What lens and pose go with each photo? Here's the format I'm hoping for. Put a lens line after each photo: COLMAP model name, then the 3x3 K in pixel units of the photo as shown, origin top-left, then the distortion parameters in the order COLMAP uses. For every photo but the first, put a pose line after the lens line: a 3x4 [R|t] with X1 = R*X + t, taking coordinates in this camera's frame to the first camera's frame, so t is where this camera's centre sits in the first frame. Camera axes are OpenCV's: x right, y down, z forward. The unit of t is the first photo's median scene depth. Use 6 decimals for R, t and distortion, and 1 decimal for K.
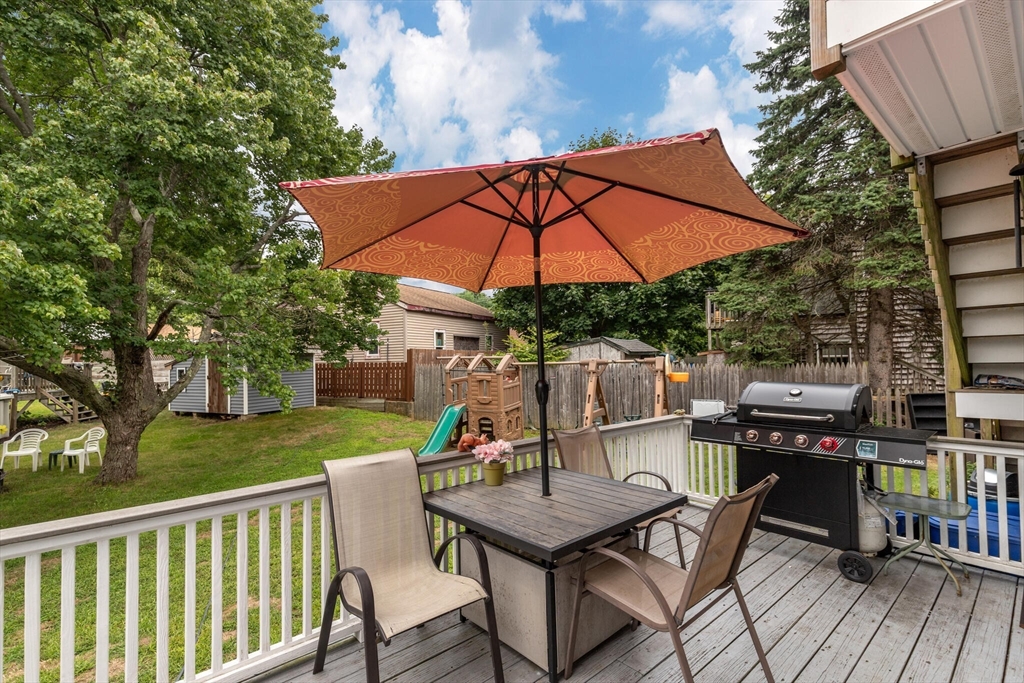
lens RADIAL K [[462.6, 0, 513.1], [0, 462.6, 347.2], [0, 0, 1]] dist [0.009289, -0.000294]
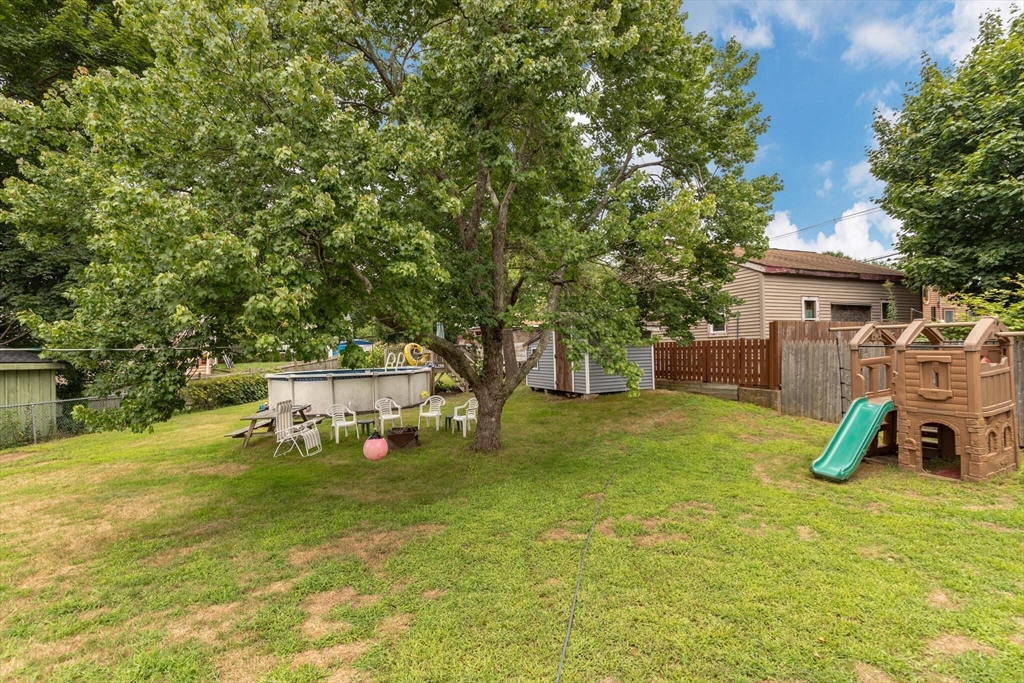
lens RADIAL K [[462.6, 0, 513.1], [0, 462.6, 347.2], [0, 0, 1]] dist [0.009289, -0.000294]
pose [[0.780982, -0.004593, -0.624537, -0.093382], [0.025320, 0.999384, 0.024313, 0.019586], [0.624040, -0.034802, 0.780617, 0.149005]]
